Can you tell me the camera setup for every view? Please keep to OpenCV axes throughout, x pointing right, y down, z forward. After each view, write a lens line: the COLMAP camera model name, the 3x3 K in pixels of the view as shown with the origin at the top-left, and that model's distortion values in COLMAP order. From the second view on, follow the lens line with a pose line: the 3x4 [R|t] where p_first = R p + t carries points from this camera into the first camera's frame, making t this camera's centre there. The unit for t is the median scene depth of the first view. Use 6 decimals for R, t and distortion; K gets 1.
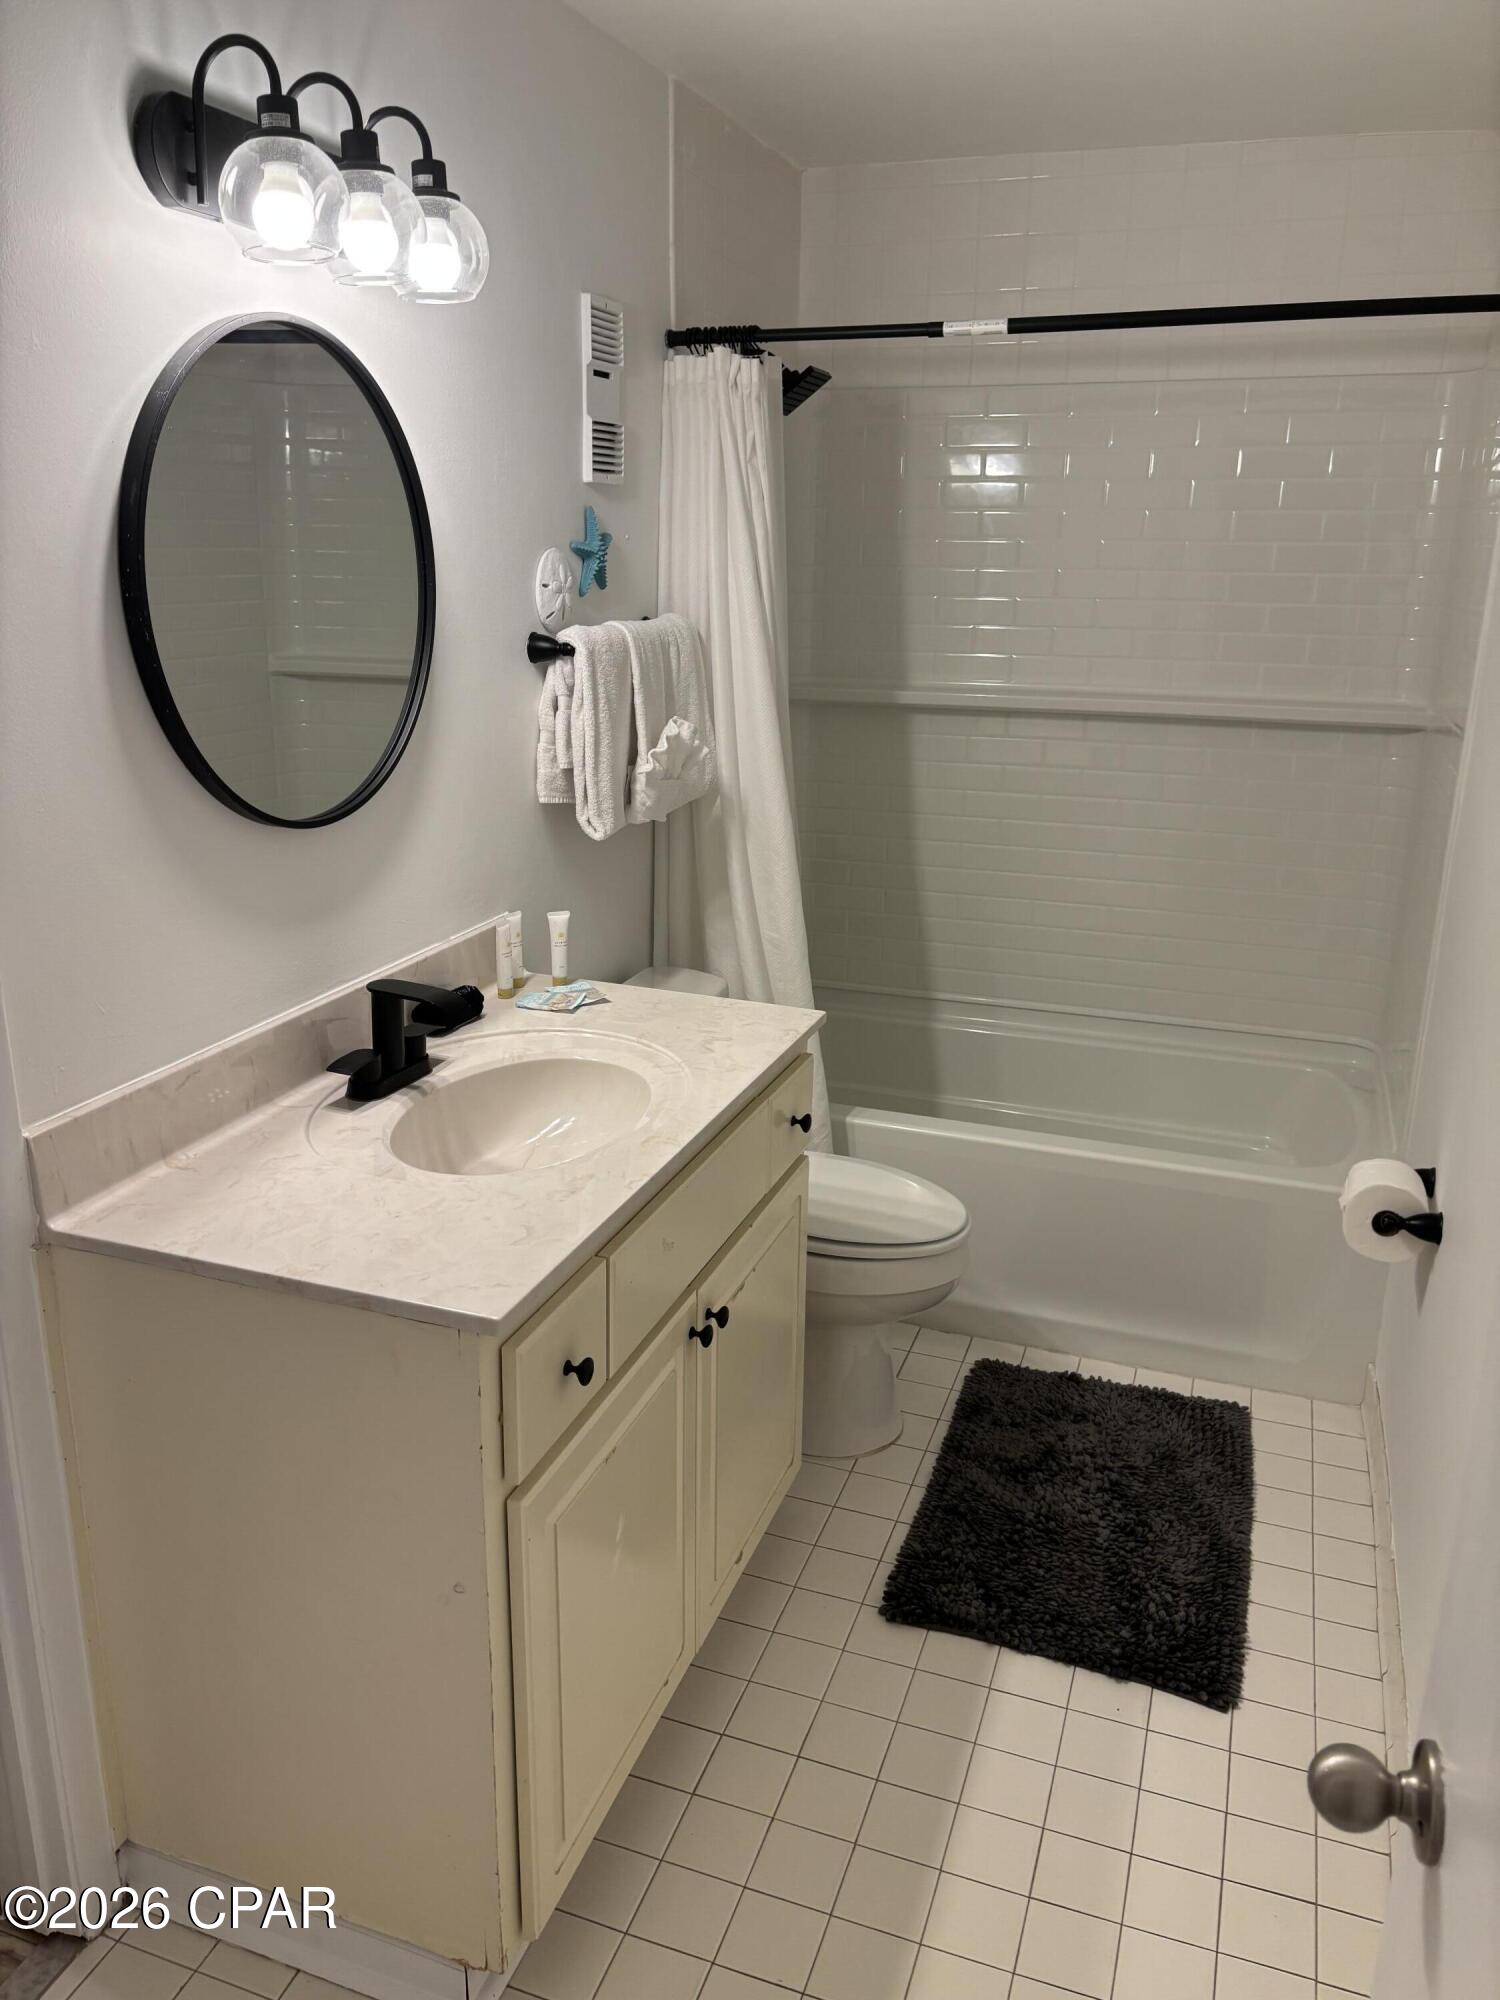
lens RADIAL K [[1521.6, 0, 747.8], [0, 1521.6, 1010.6], [0, 0, 1]] dist [0.074524, -0.085758]
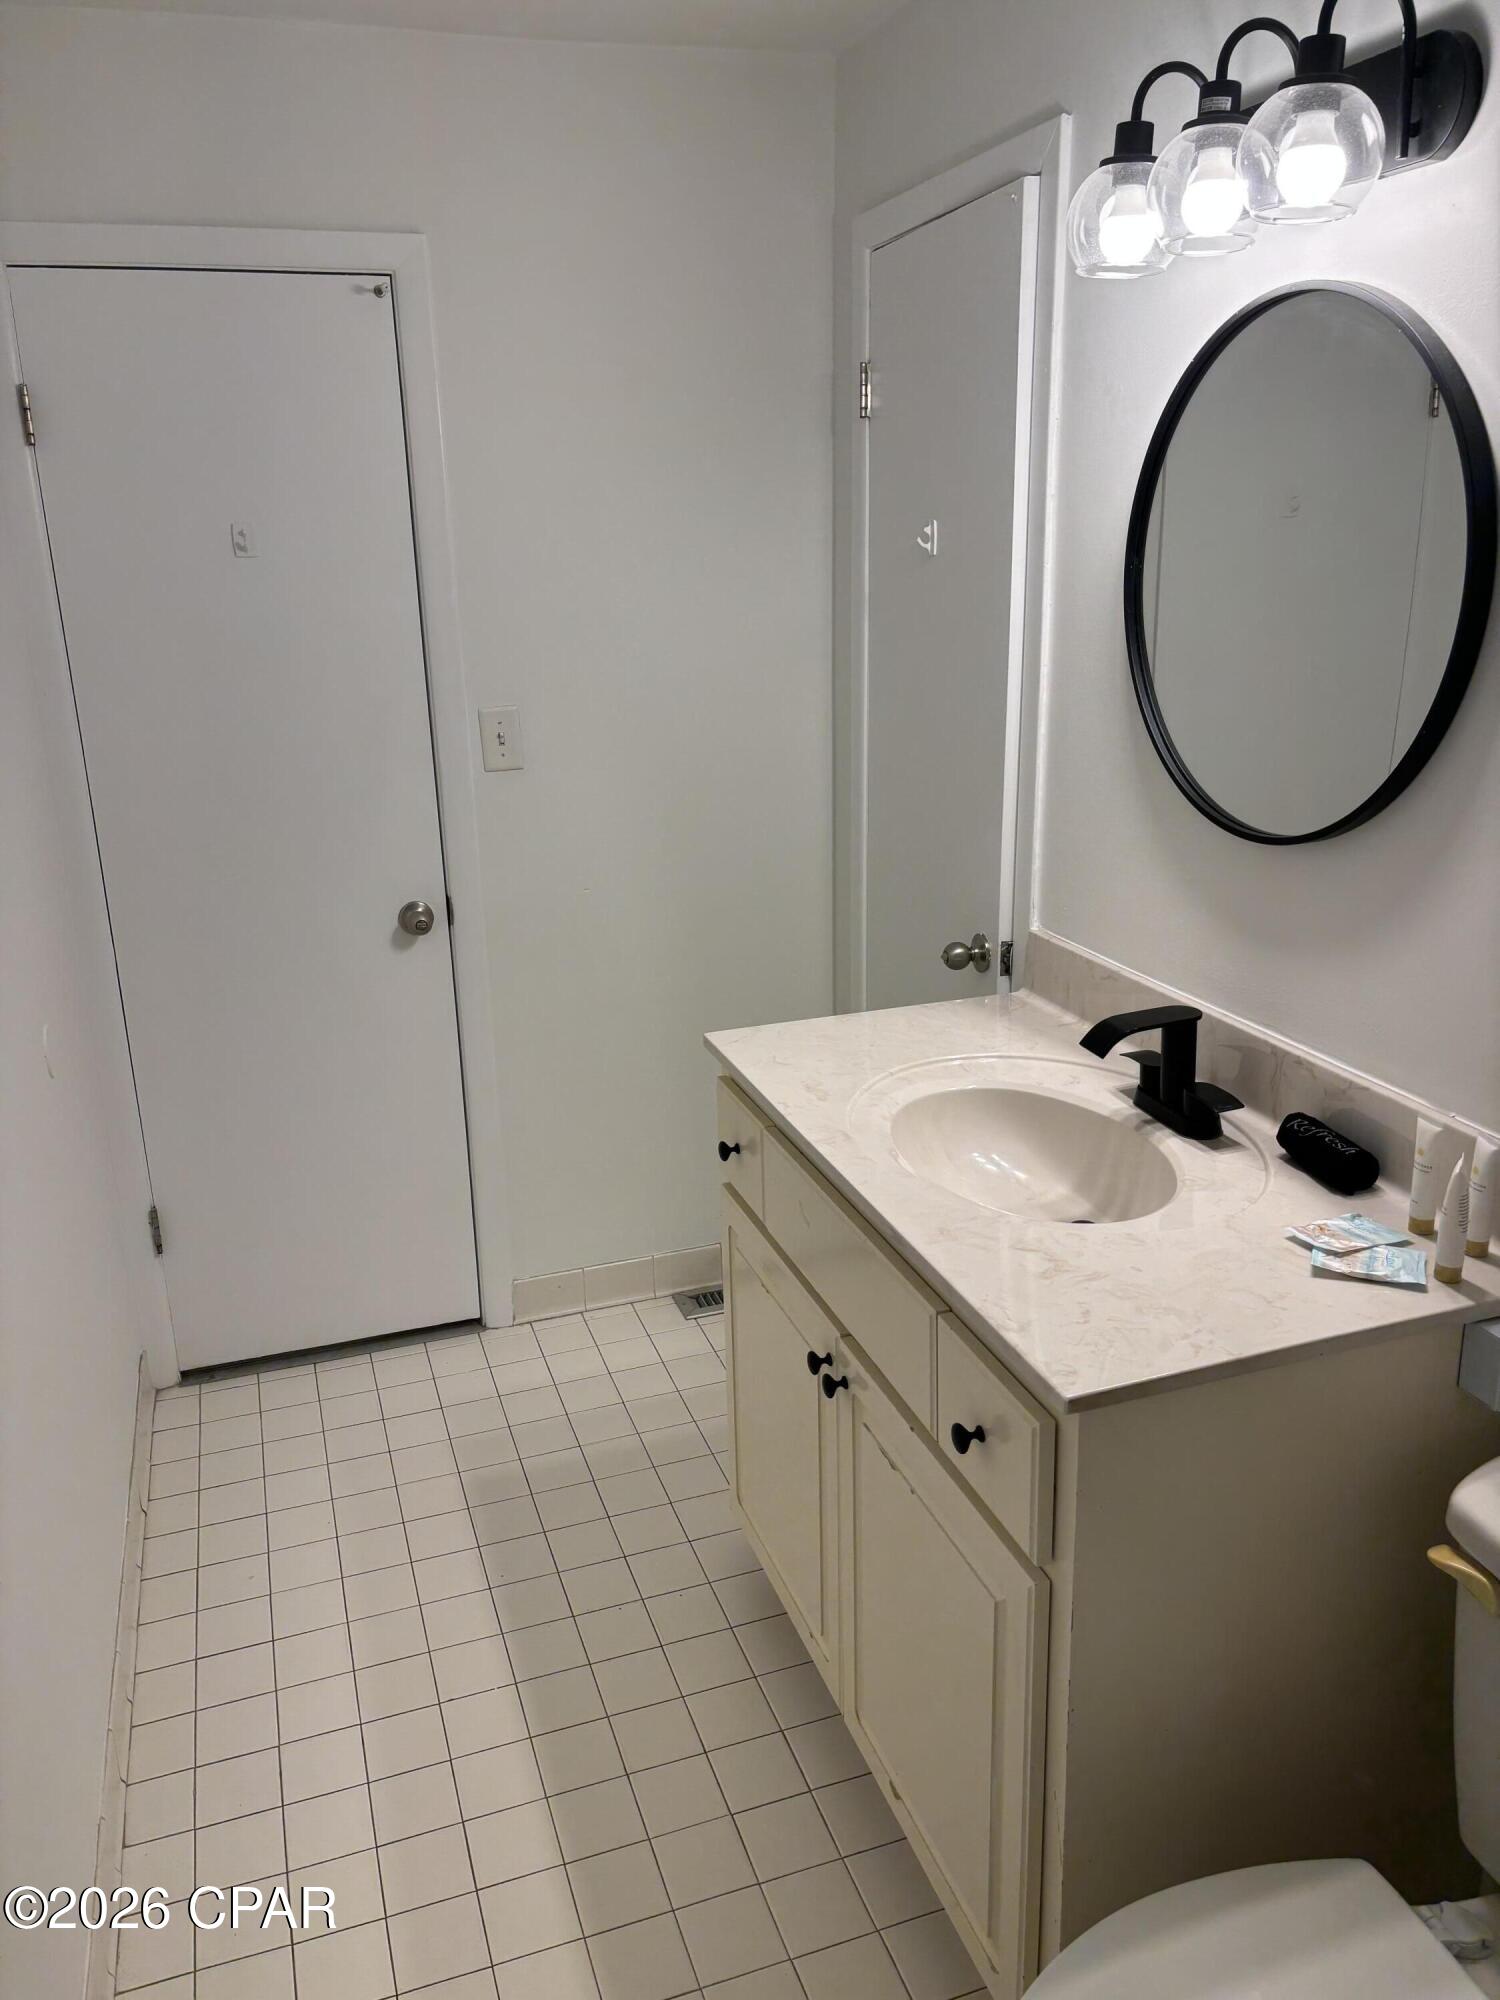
lens RADIAL K [[1521.6, 0, 751.6], [0, 1521.6, 999.2], [0, 0, 1]] dist [0.074524, -0.085758]
pose [[-0.785644, 0.189301, -0.589006, 0.531095], [-0.164881, 0.853542, 0.494247, -0.455654], [0.596303, 0.485418, -0.639369, 1.484121]]
